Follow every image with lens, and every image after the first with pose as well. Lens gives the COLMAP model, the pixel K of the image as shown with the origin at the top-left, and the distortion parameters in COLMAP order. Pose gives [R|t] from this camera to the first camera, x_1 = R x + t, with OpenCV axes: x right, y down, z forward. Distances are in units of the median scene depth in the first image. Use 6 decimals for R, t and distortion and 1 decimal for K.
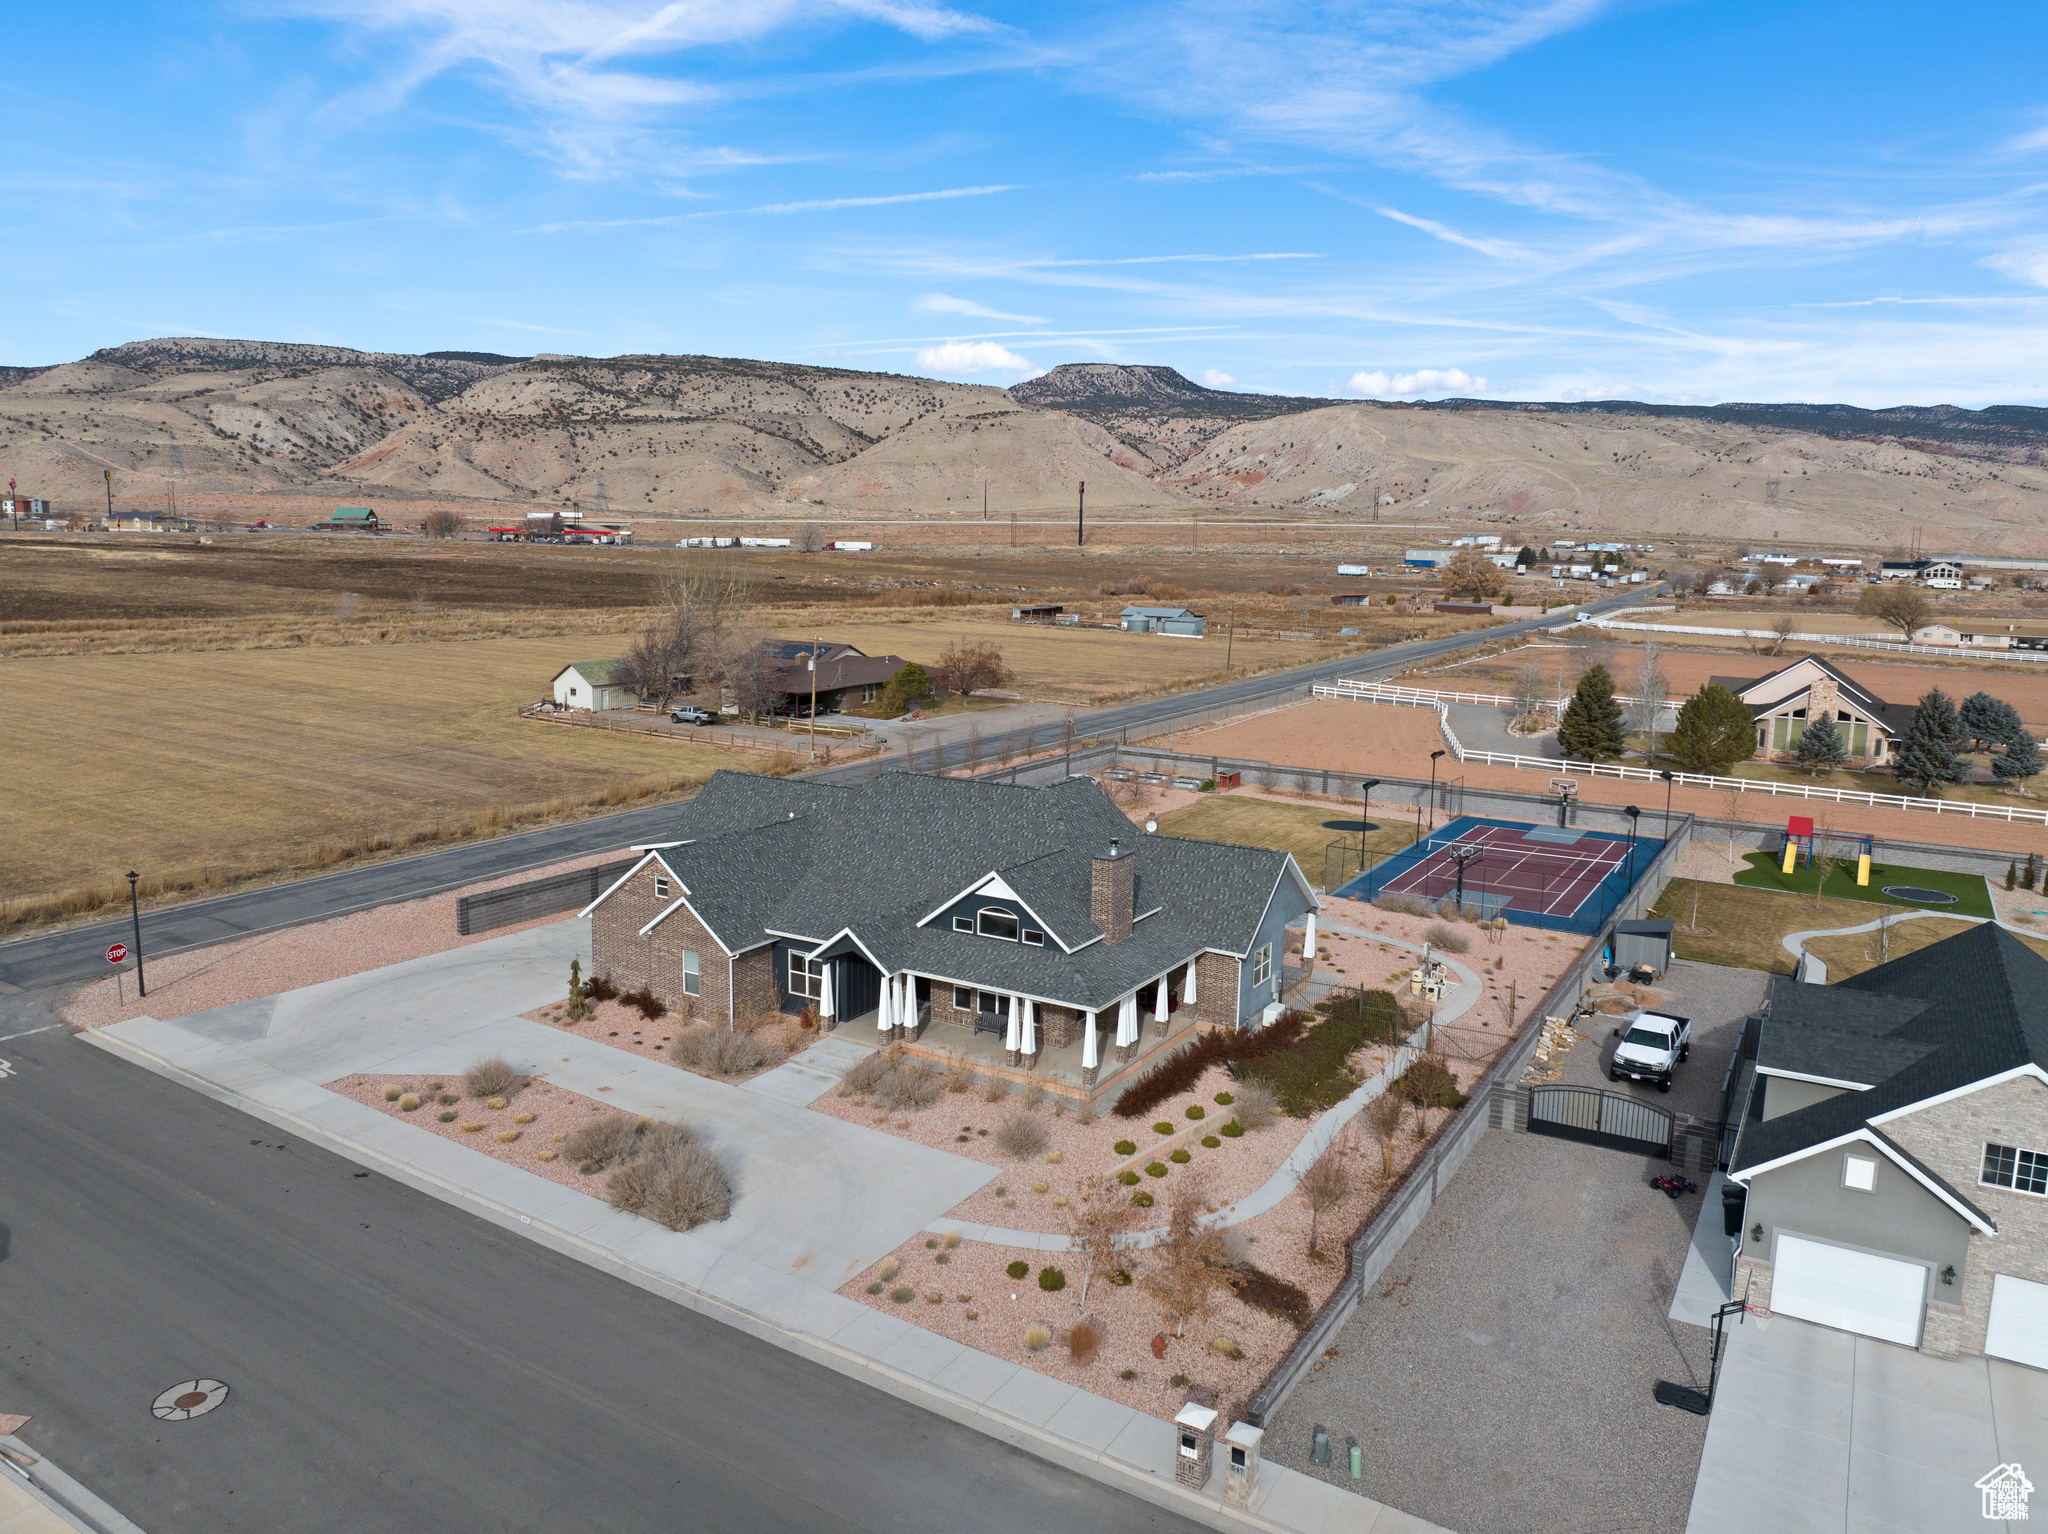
lens RADIAL K [[1440.8, 0, 1032.7], [0, 1440.8, 756.5], [0, 0, 1]] dist [-0.049632, 0.022312]
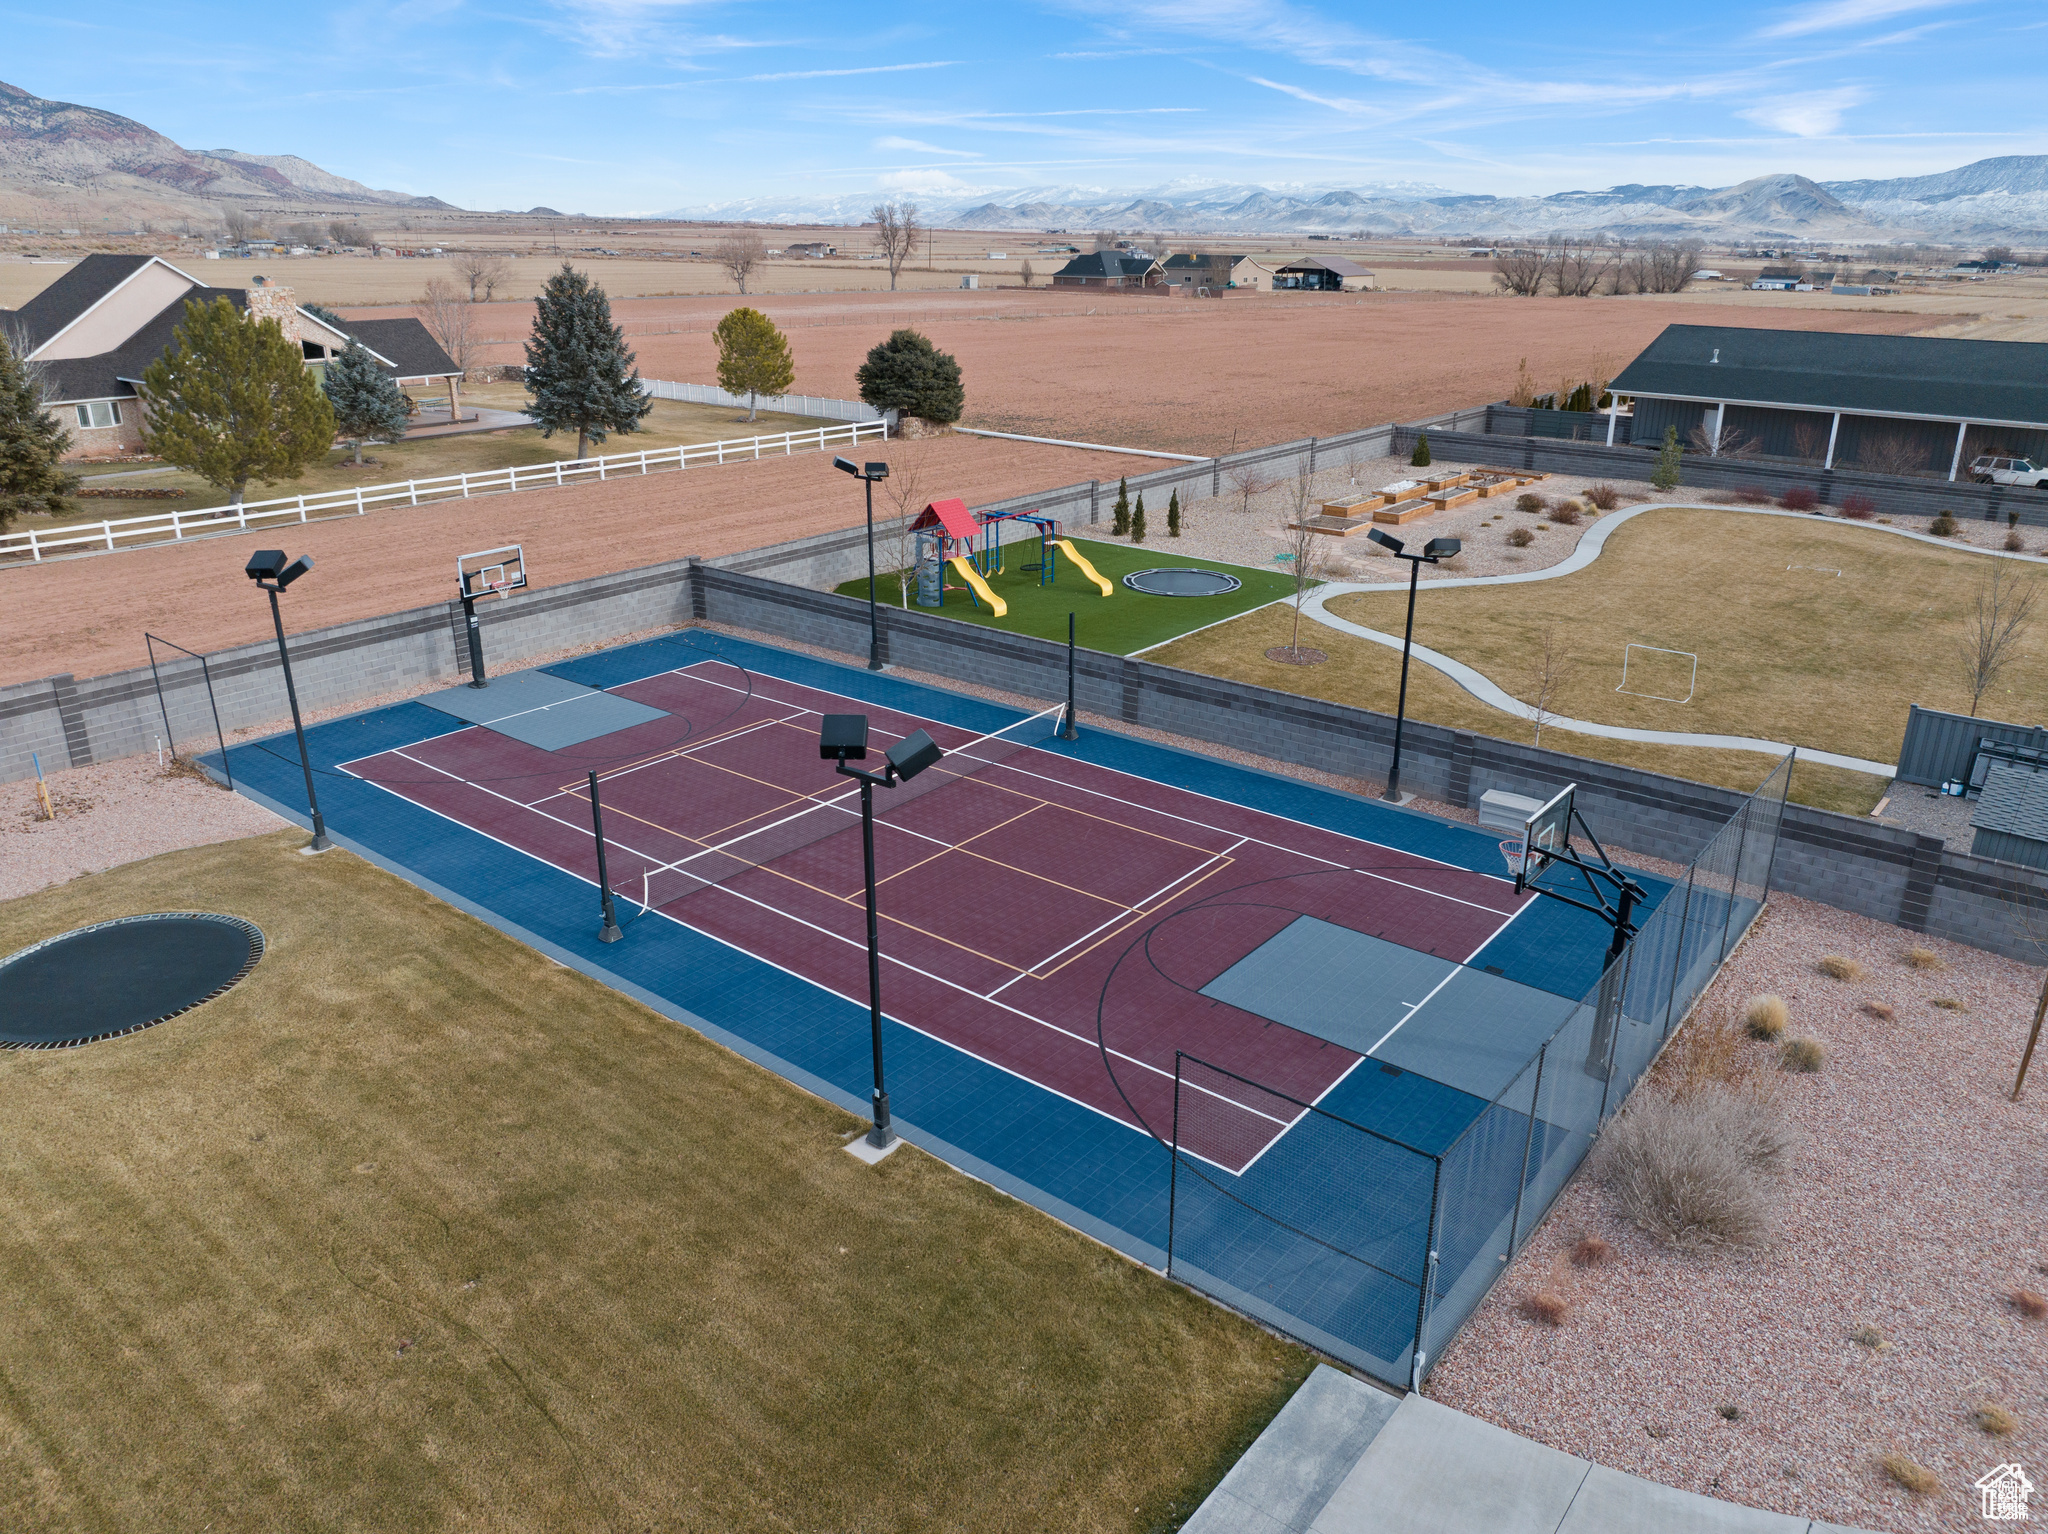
lens RADIAL K [[1438.6, 0, 1029.0], [0, 1438.6, 764.8], [0, 0, 1]] dist [-0.069143, 0.042126]
pose [[0.129685, -0.367954, 0.920756, 0.006955], [0.145886, 0.925573, 0.349331, -0.005577], [-0.980764, 0.089022, 0.173712, 0.118564]]
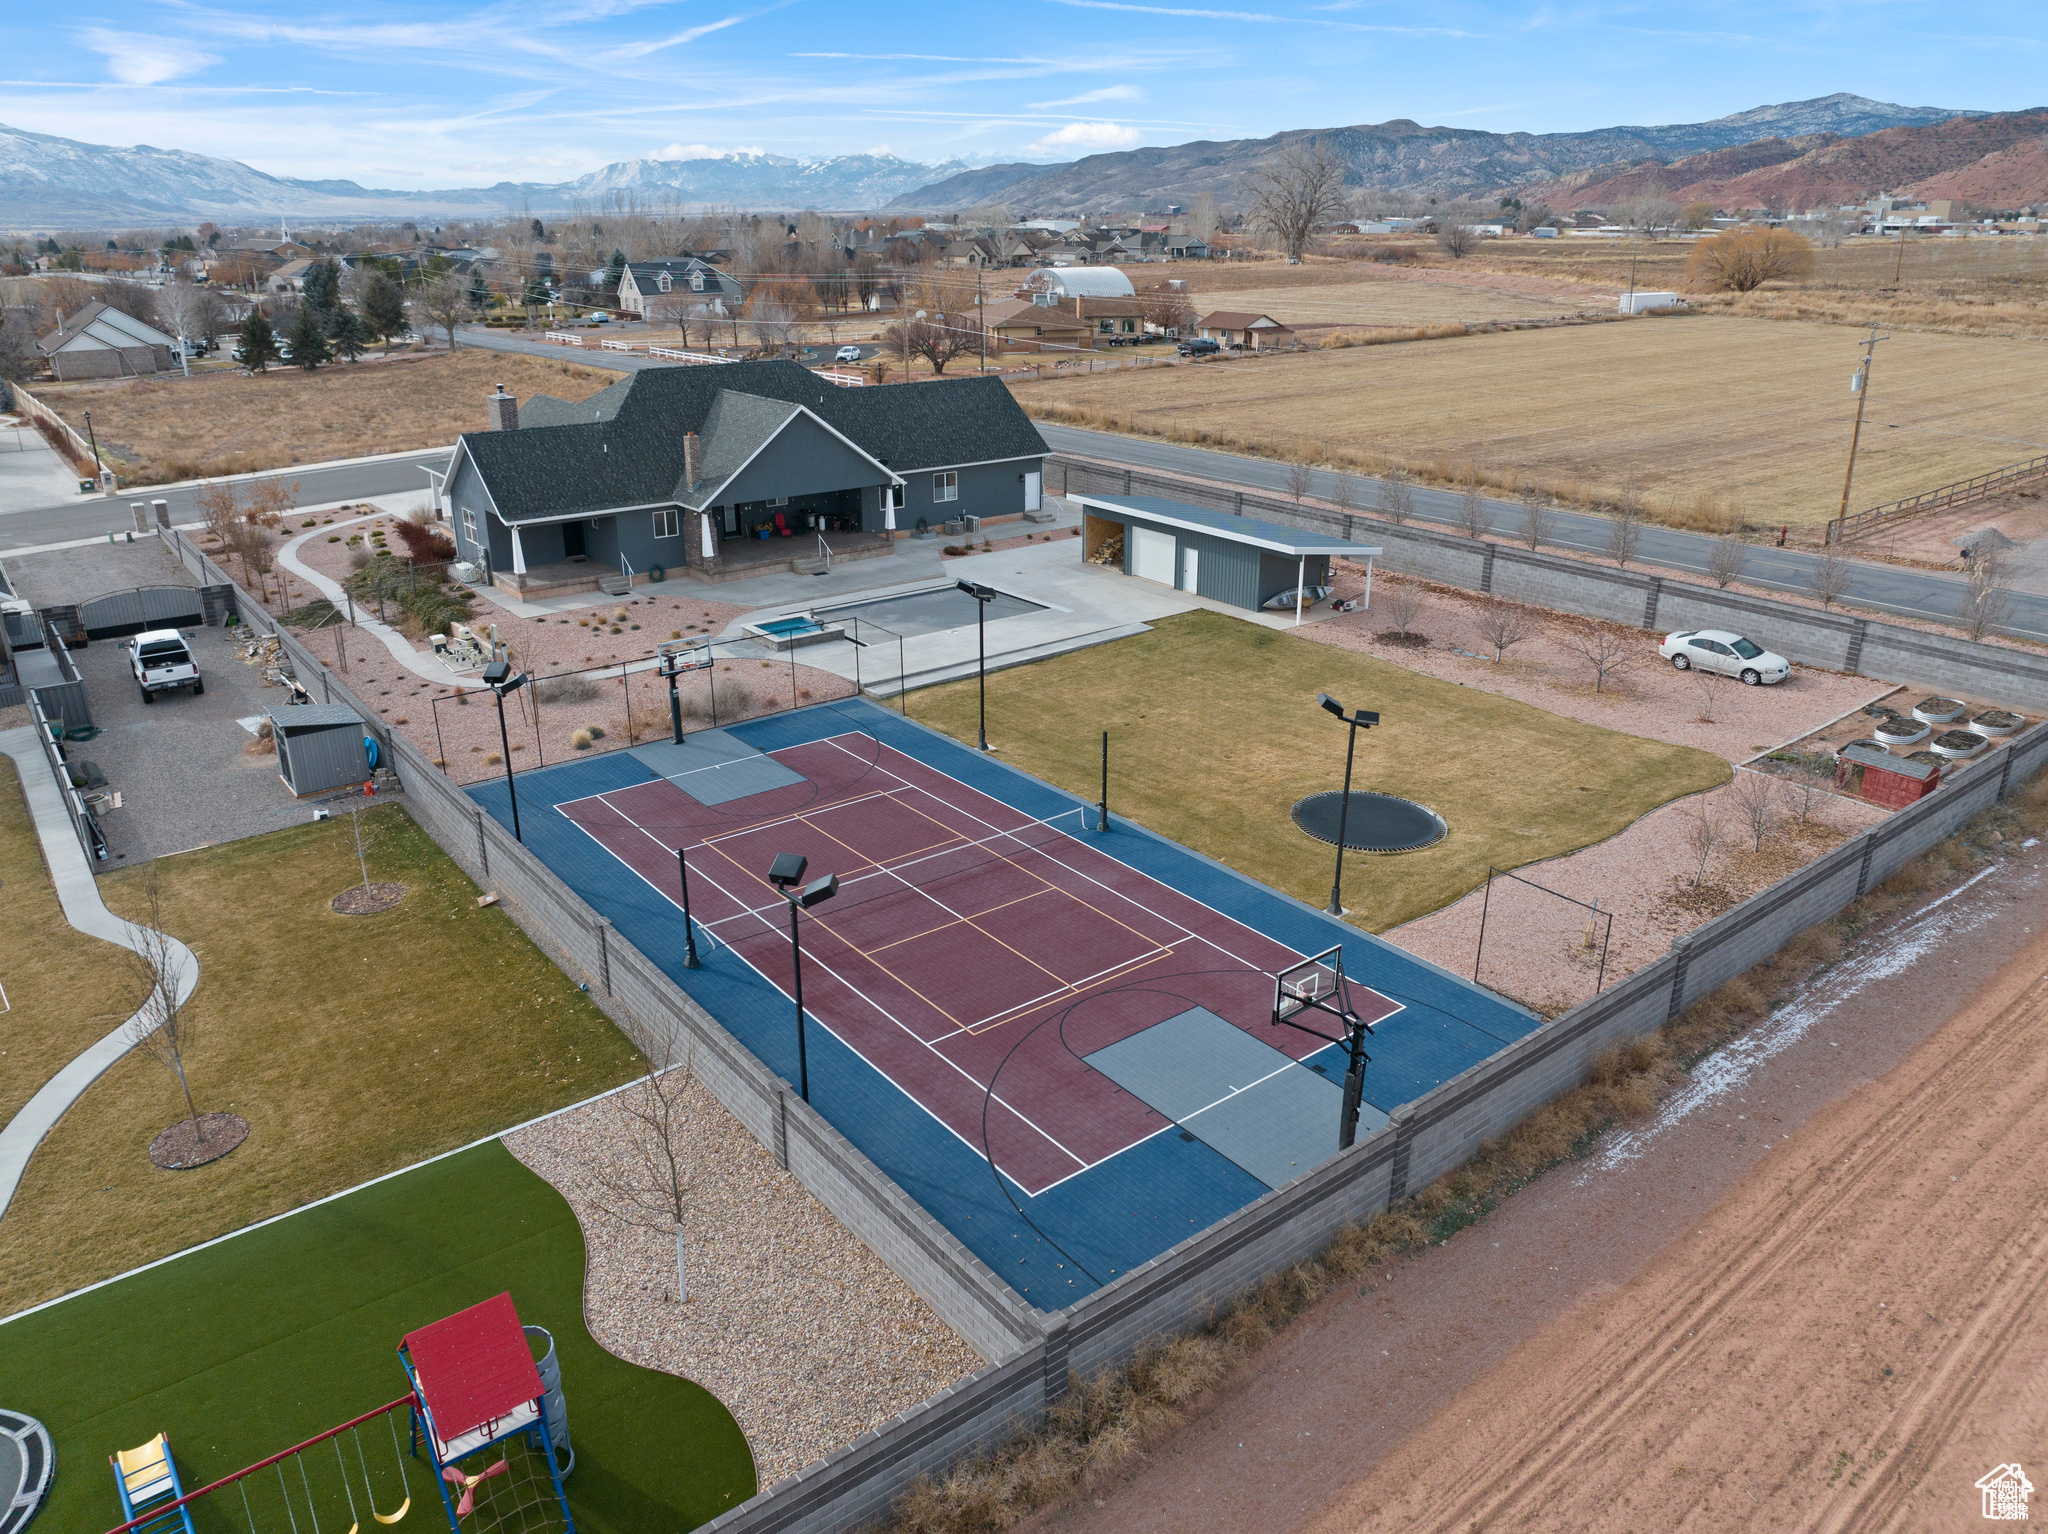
lens RADIAL K [[1438.6, 0, 1029.0], [0, 1438.6, 764.8], [0, 0, 1]] dist [-0.069143, 0.042126]
pose [[-0.354580, 0.320997, -0.878199, 0.089176], [-0.146435, 0.908571, 0.391223, -0.016378], [0.923488, 0.267319, -0.275156, 0.147941]]
